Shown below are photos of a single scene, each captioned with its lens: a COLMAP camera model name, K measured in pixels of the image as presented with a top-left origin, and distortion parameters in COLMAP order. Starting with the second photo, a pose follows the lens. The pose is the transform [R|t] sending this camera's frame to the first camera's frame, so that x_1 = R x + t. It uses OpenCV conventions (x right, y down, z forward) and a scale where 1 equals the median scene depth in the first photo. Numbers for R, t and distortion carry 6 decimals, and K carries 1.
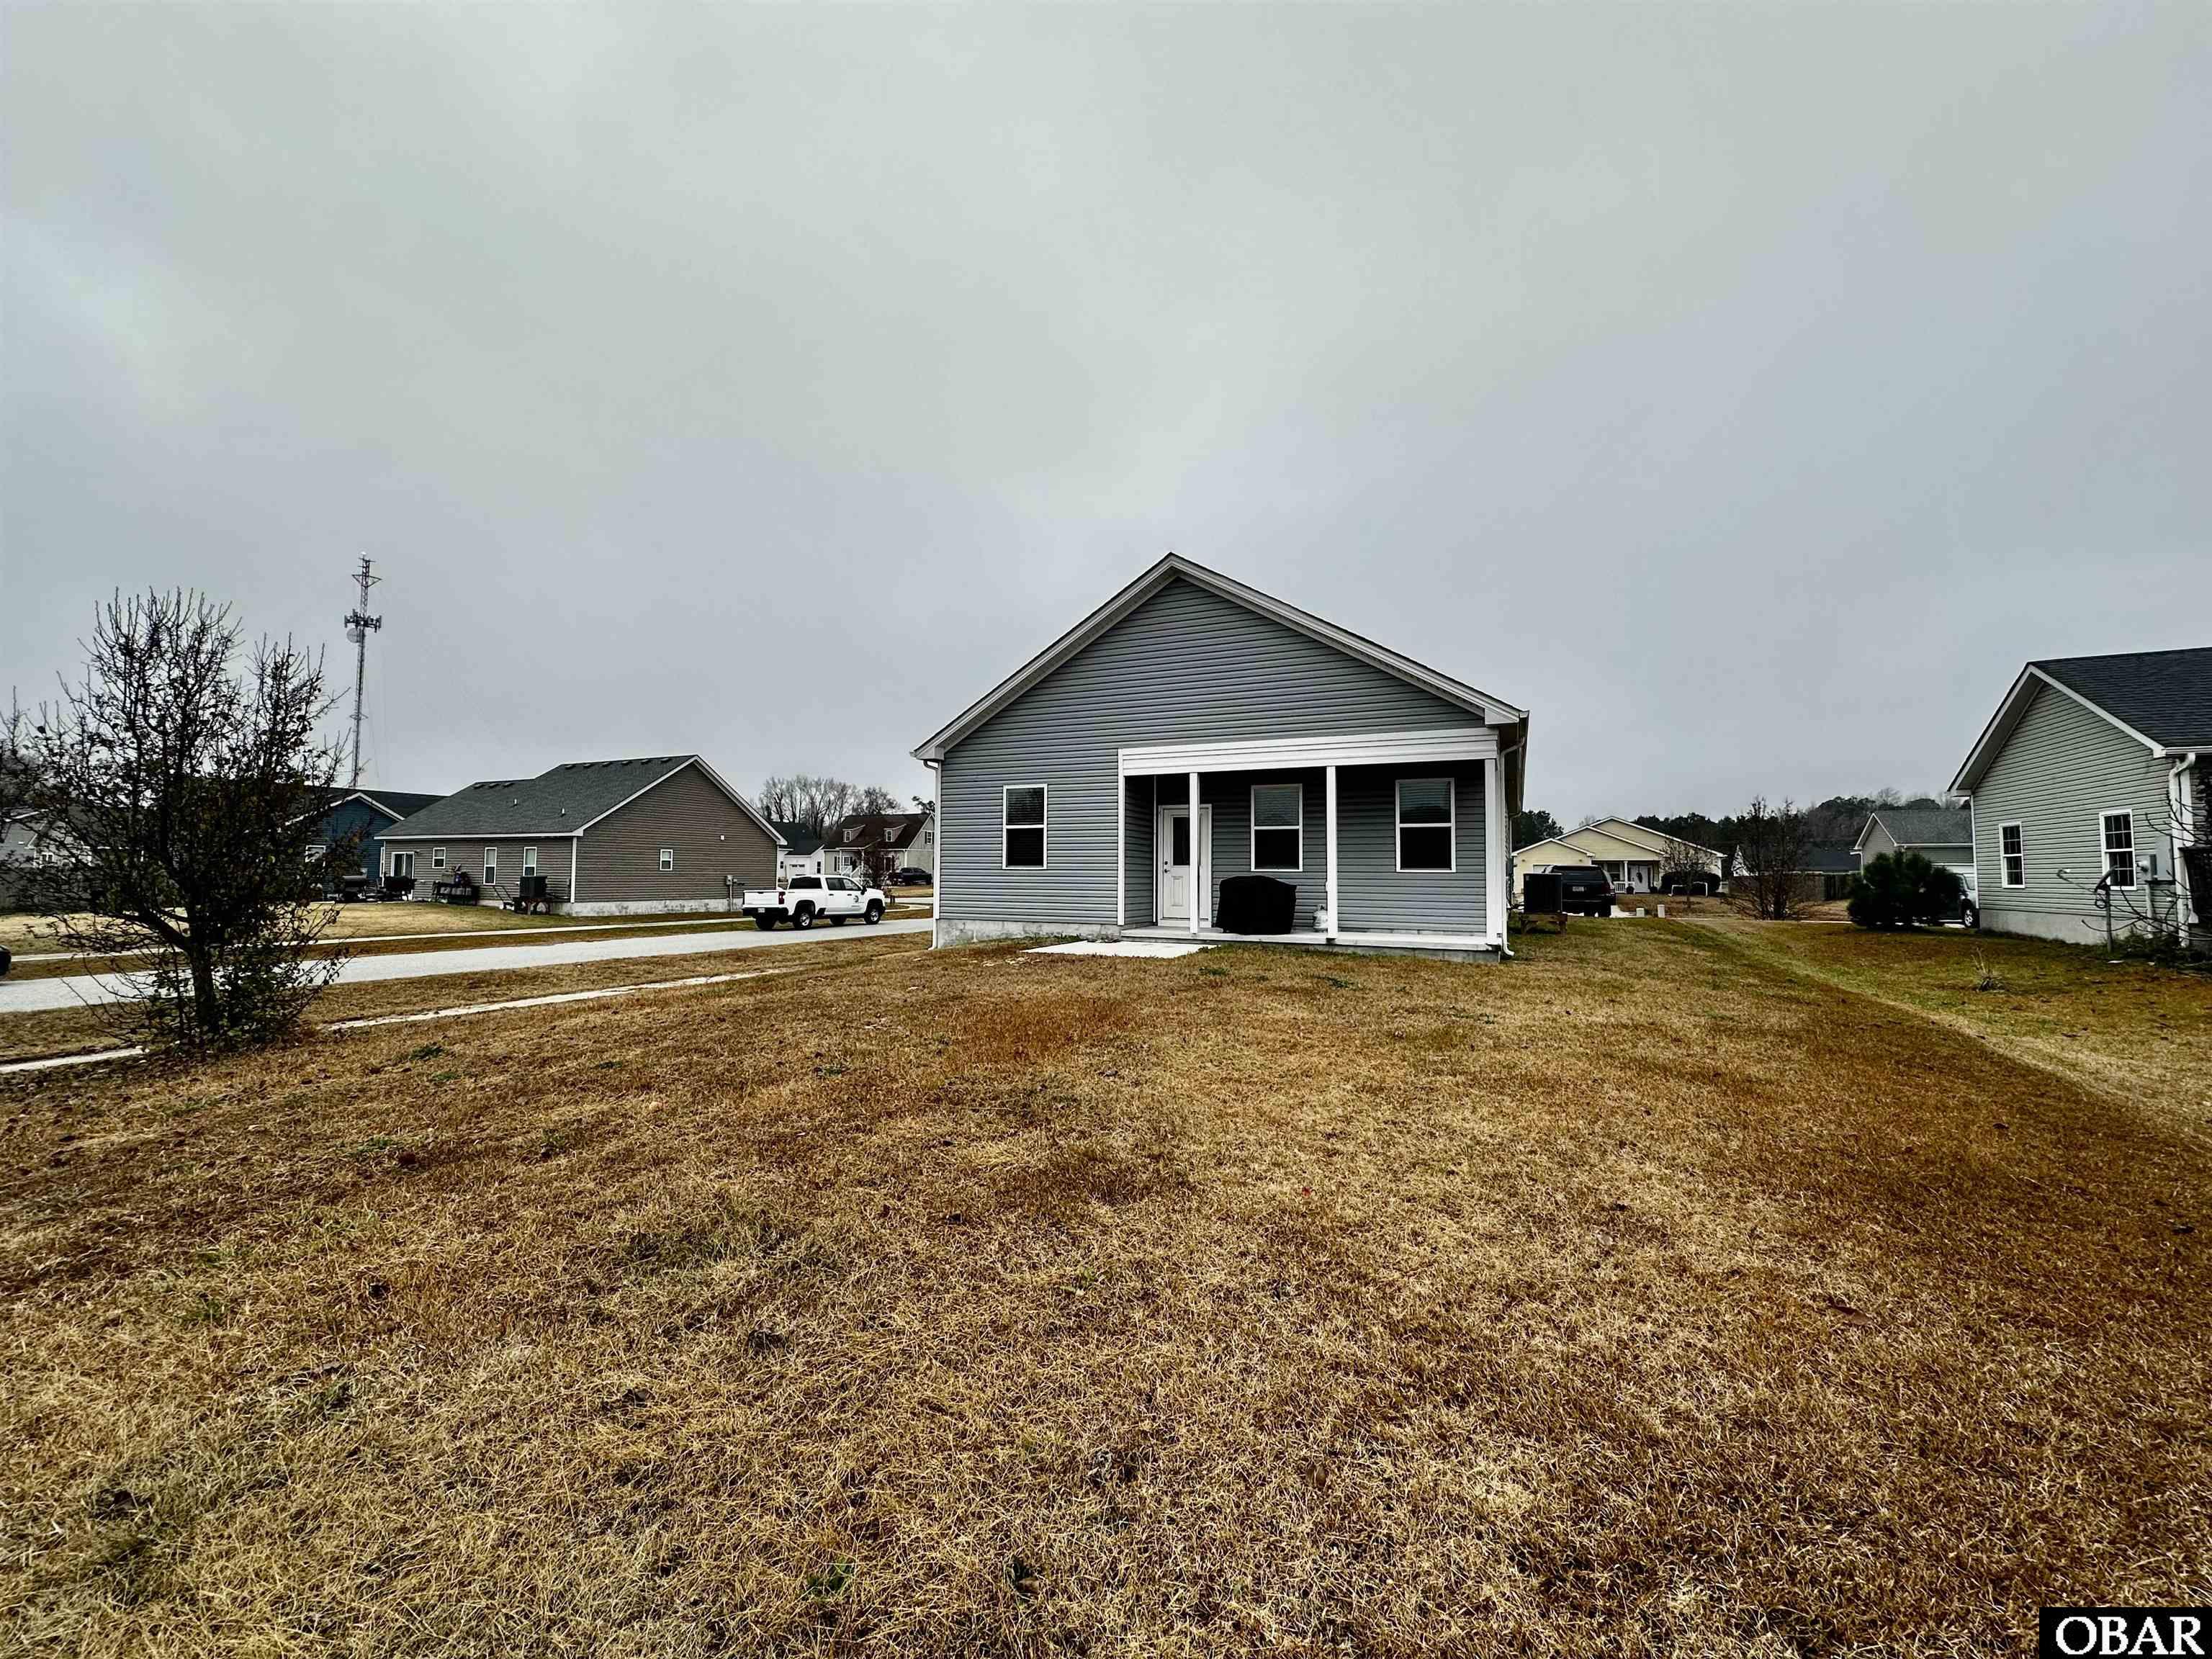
lens RADIAL K [[889.8, 0, 1104.0], [0, 889.8, 809.7], [0, 0, 1]] dist [-0.002996, -0.000245]
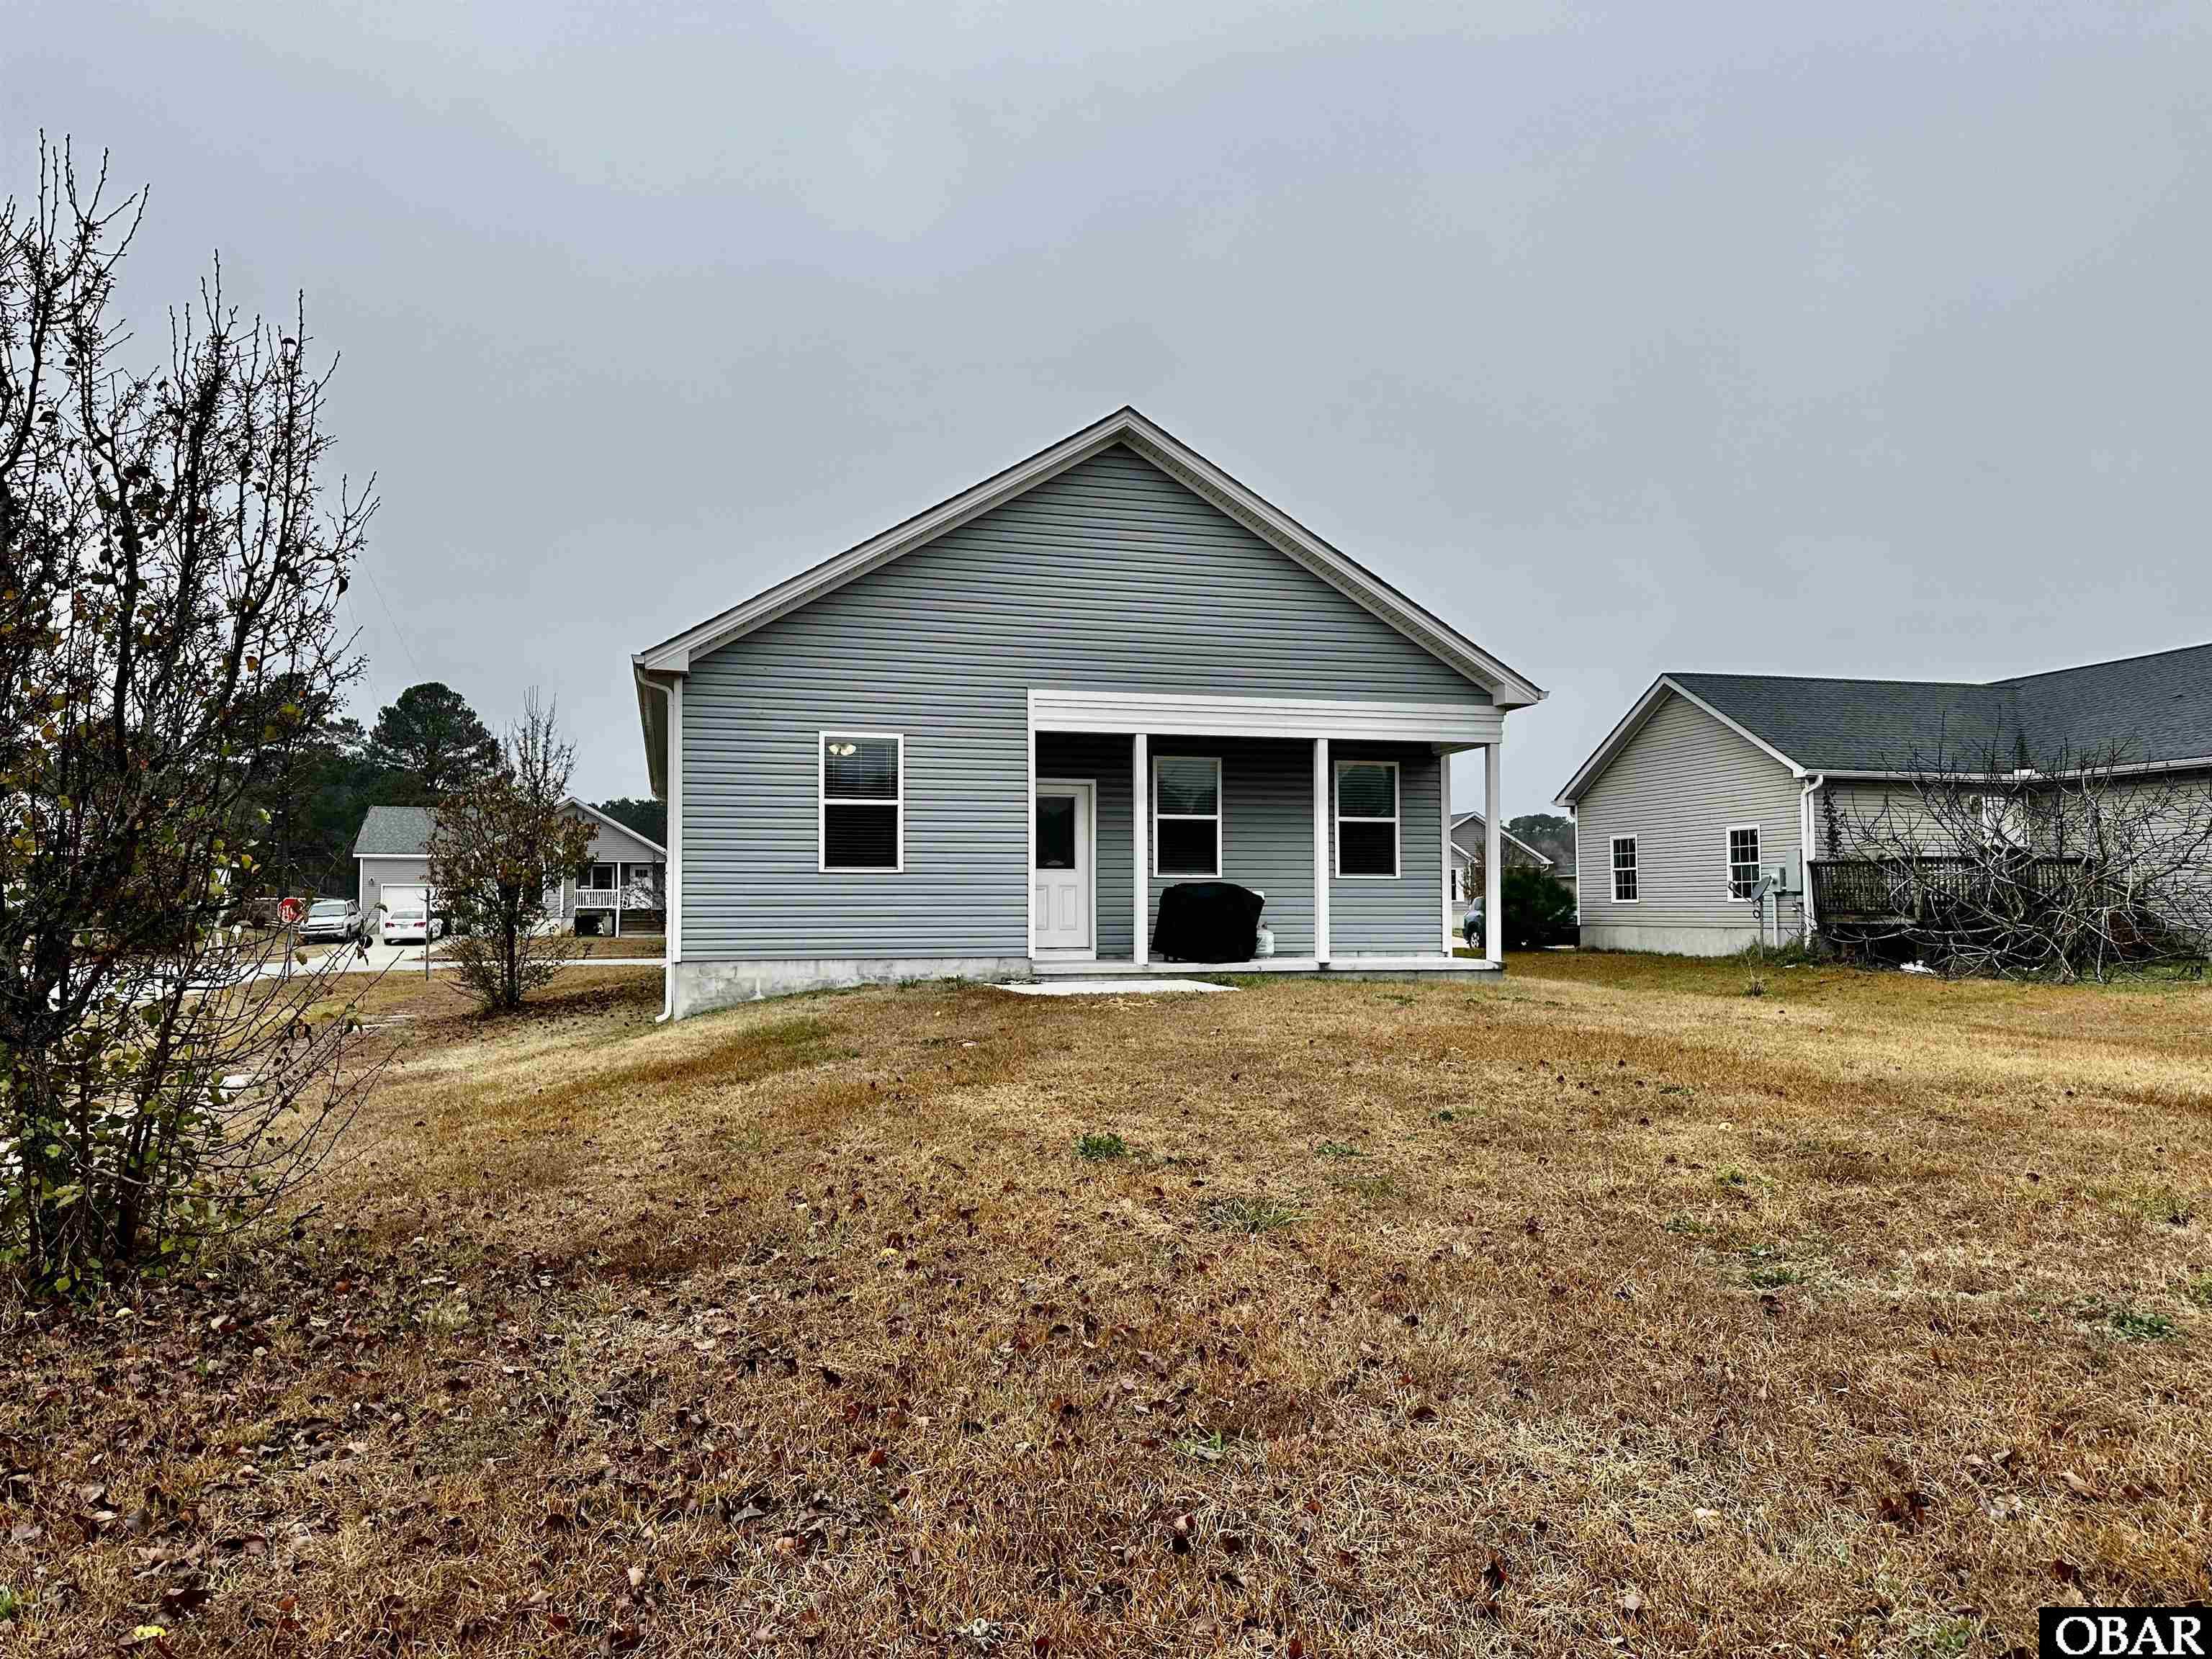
lens RADIAL K [[1567.9, 0, 1112.0], [0, 1567.9, 836.4], [0, 0, 1]] dist [0.017638, -0.016084]
pose [[0.754814, 0.023295, 0.655526, -0.685825], [-0.040781, 0.999102, 0.011454, 0.024228], [-0.654670, -0.035379, 0.755086, 0.089080]]
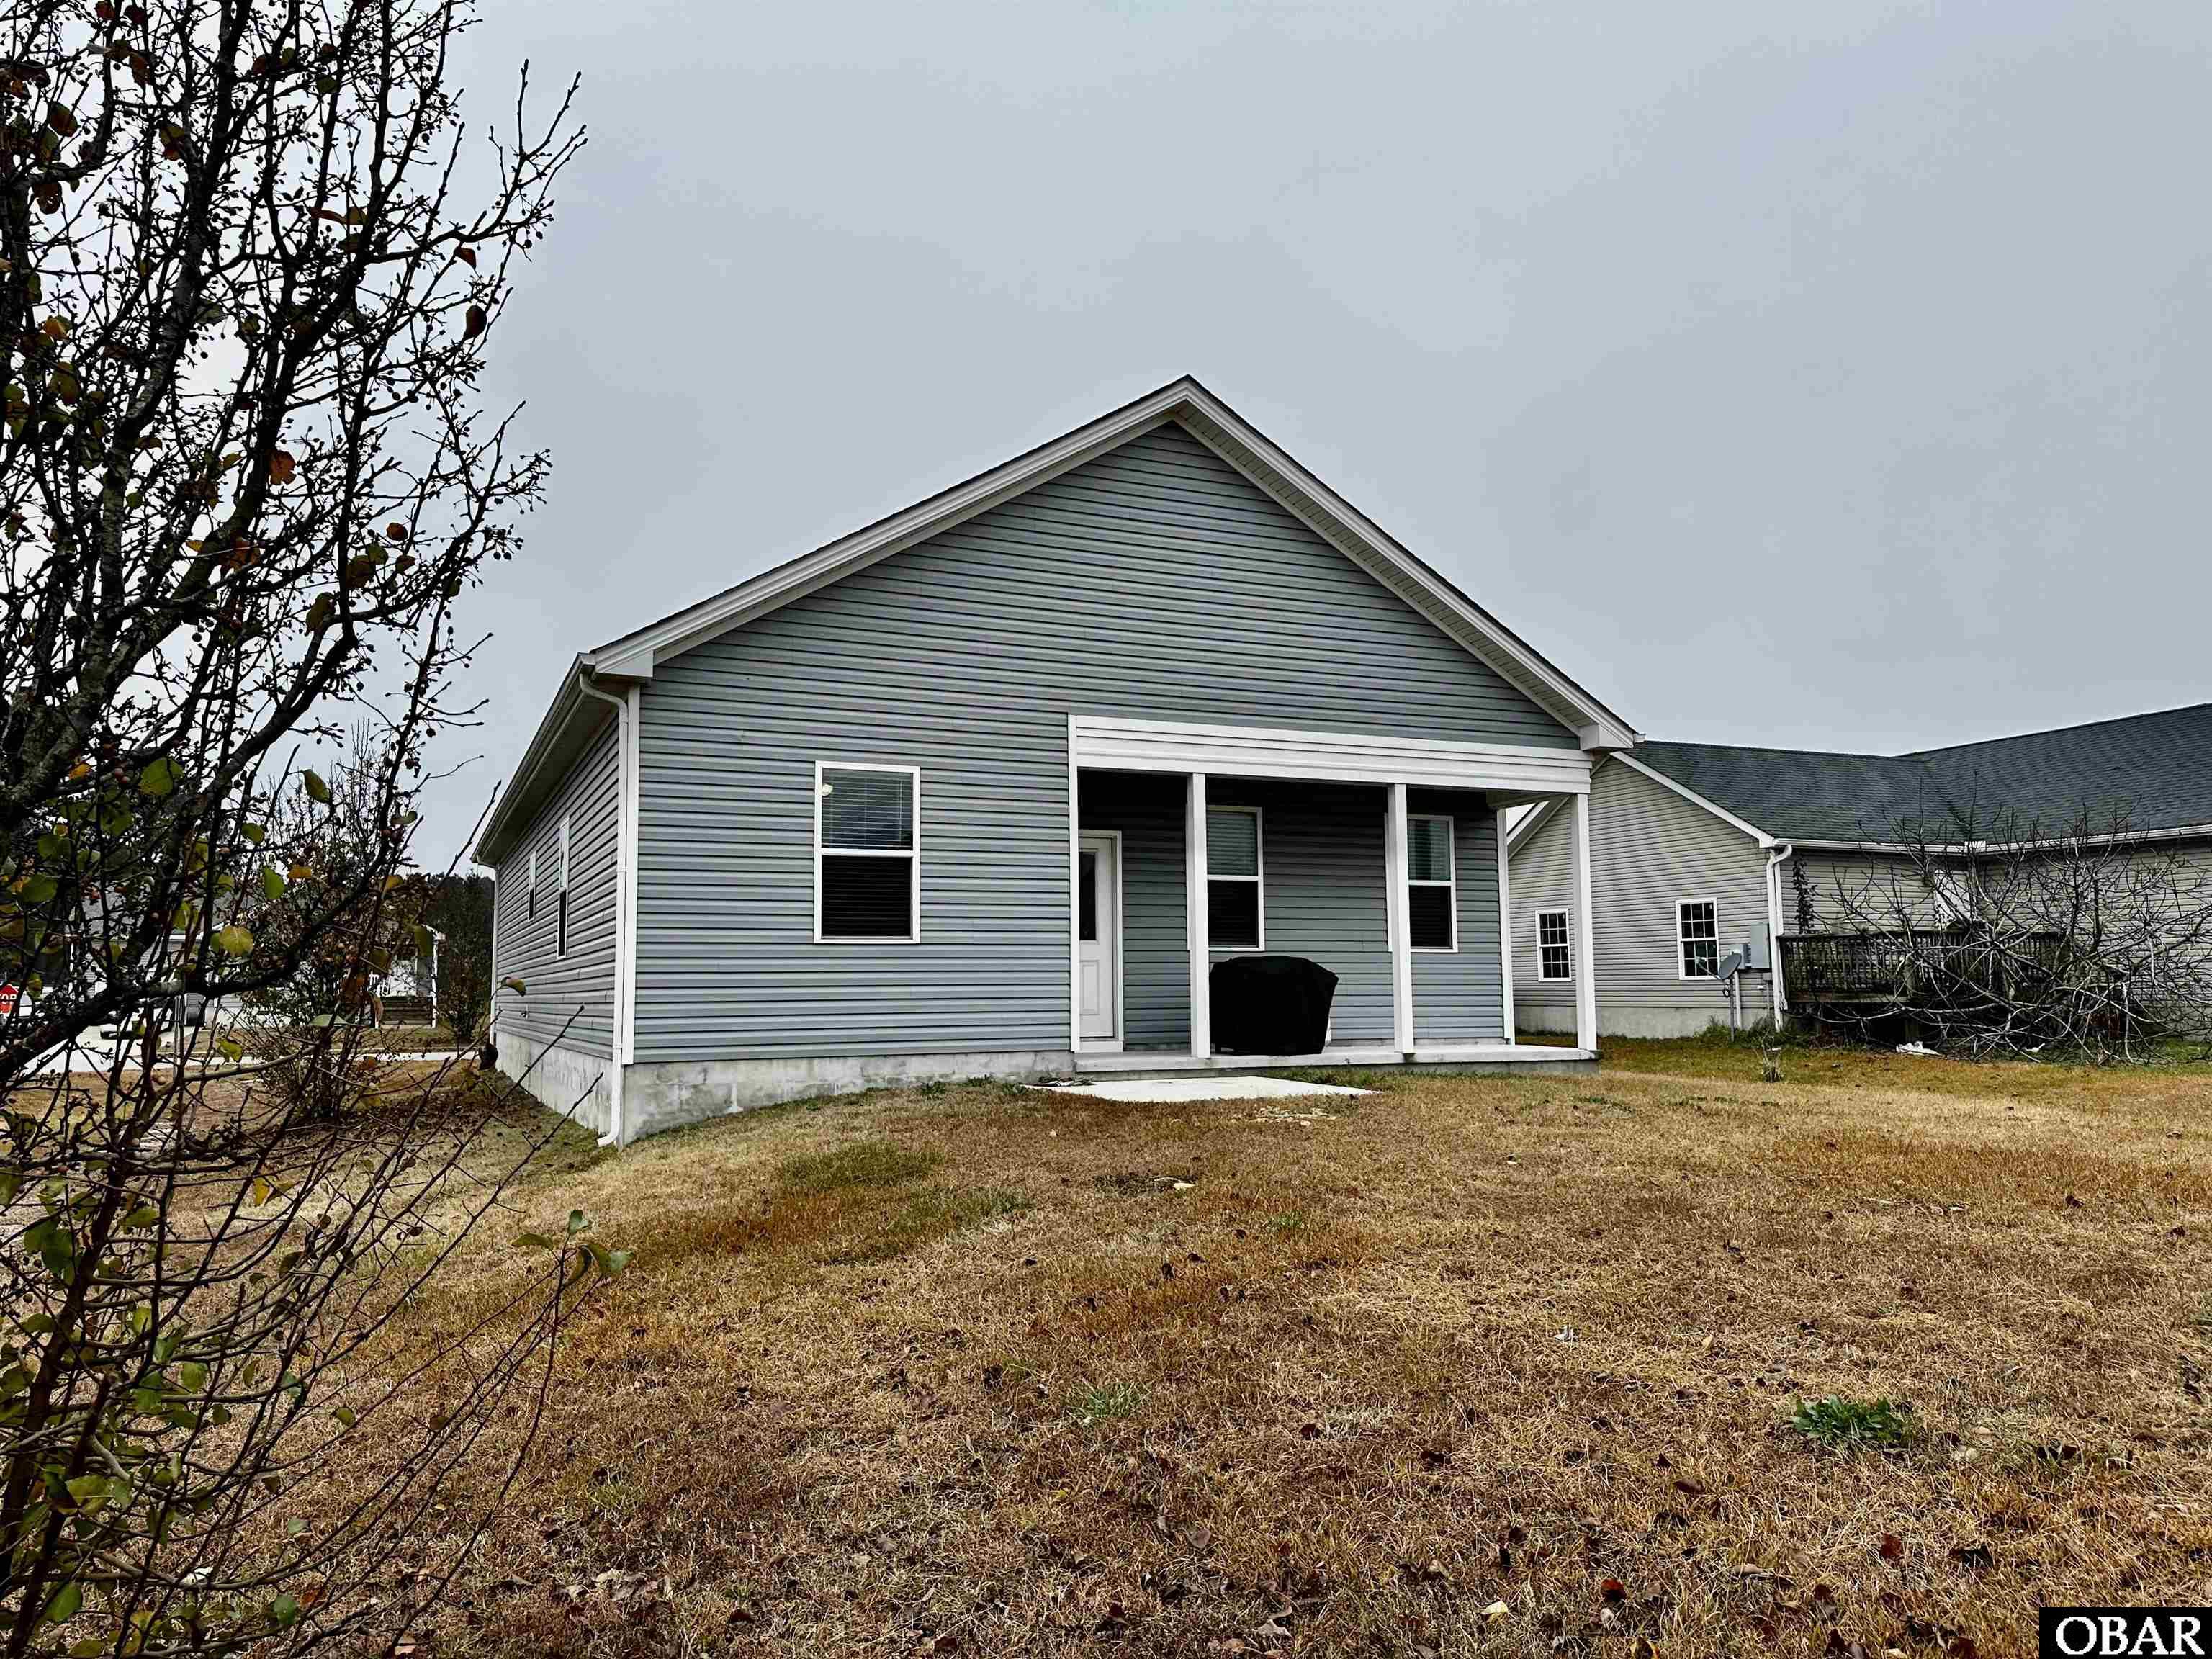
lens RADIAL K [[1567.9, 0, 1105.3], [0, 1567.9, 840.0], [0, 0, 1]] dist [0.017638, -0.016084]
pose [[0.649853, 0.062493, 0.757486, -0.661971], [-0.042826, 0.998041, -0.045598, 0.046501], [-0.758852, -0.002808, 0.651257, 0.382567]]
